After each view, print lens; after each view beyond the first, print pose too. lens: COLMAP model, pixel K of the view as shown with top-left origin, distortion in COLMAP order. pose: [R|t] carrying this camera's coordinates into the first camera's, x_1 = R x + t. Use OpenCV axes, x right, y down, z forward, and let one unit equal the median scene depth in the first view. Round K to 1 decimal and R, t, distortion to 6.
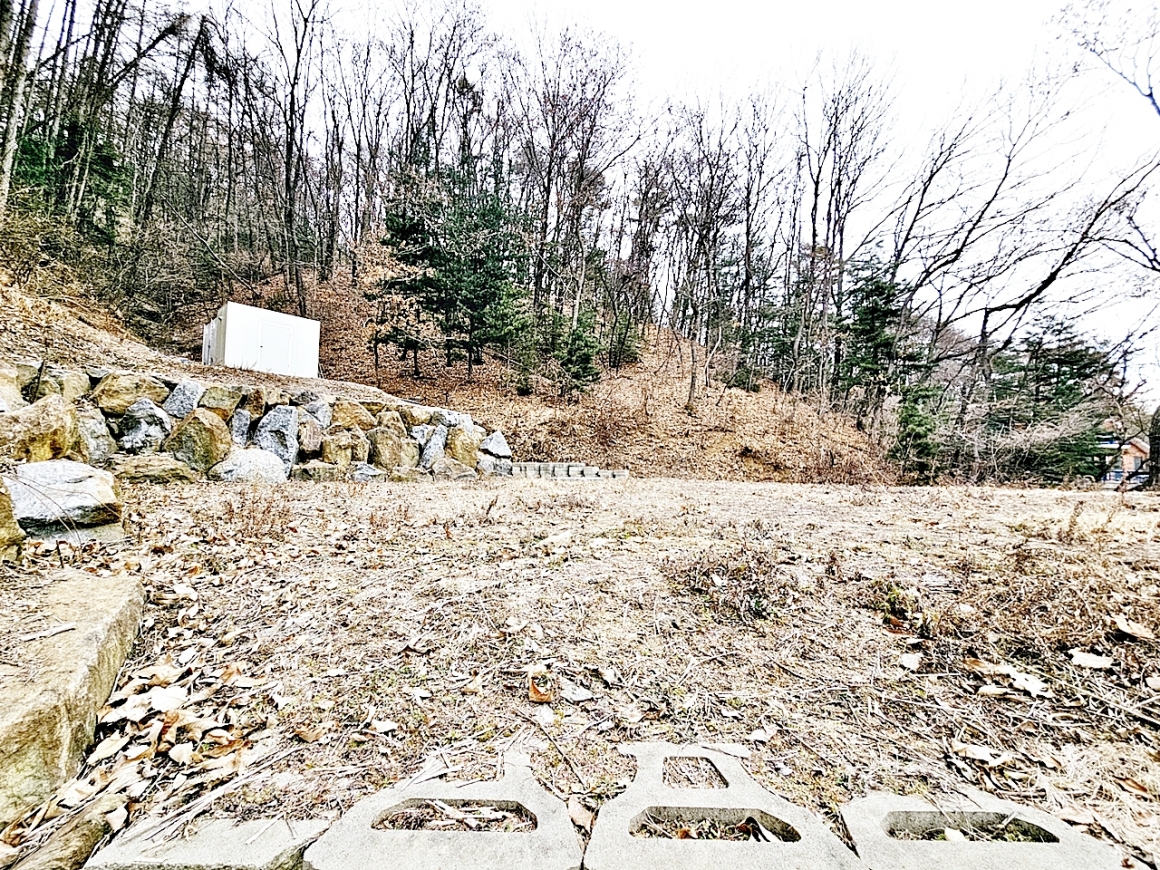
lens RADIAL K [[472.6, 0, 583.0], [0, 472.6, 437.1], [0, 0, 1]] dist [-0.003086, 0.001438]
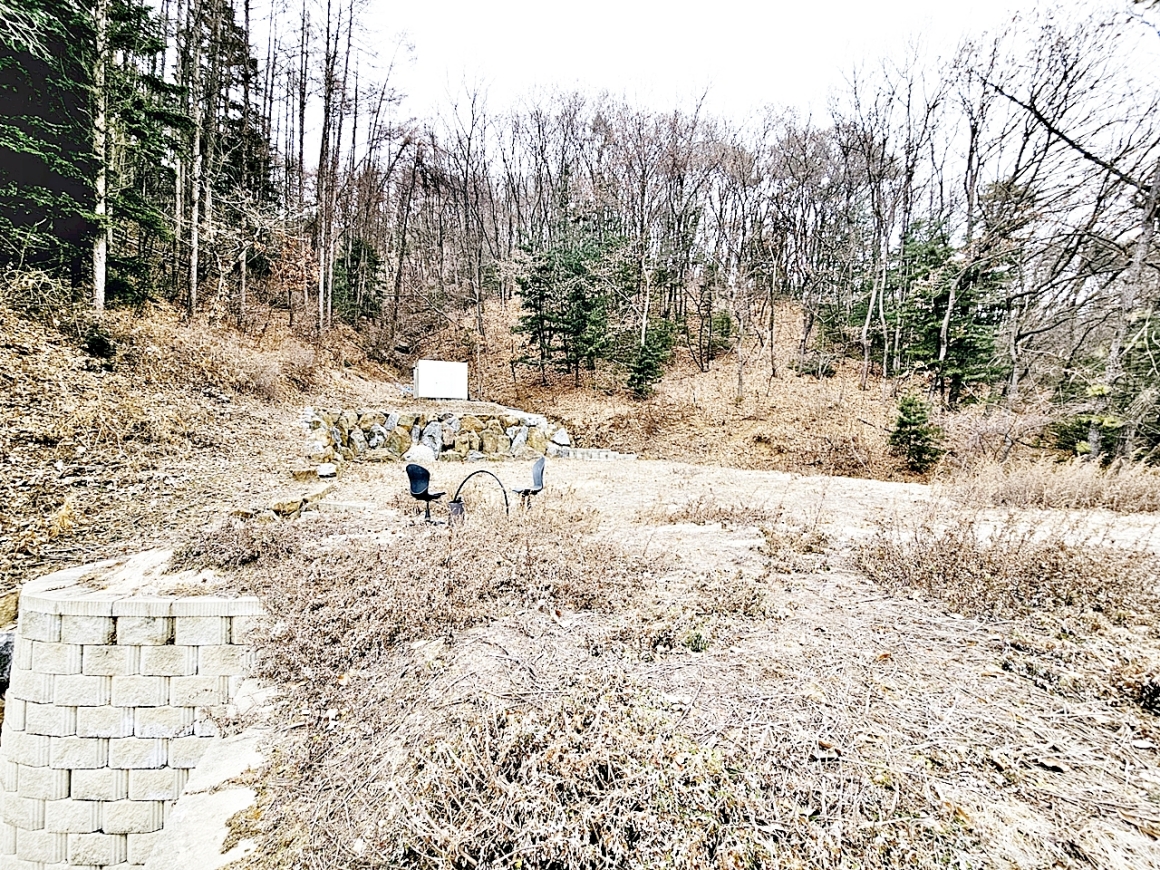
lens RADIAL K [[472.6, 0, 584.5], [0, 472.6, 434.1], [0, 0, 1]] dist [-0.003086, 0.001438]
pose [[0.910345, -0.012879, -0.413650, 0.518529], [0.034207, 0.998437, 0.044196, -0.058605], [0.412434, -0.054383, 0.909363, -0.361045]]
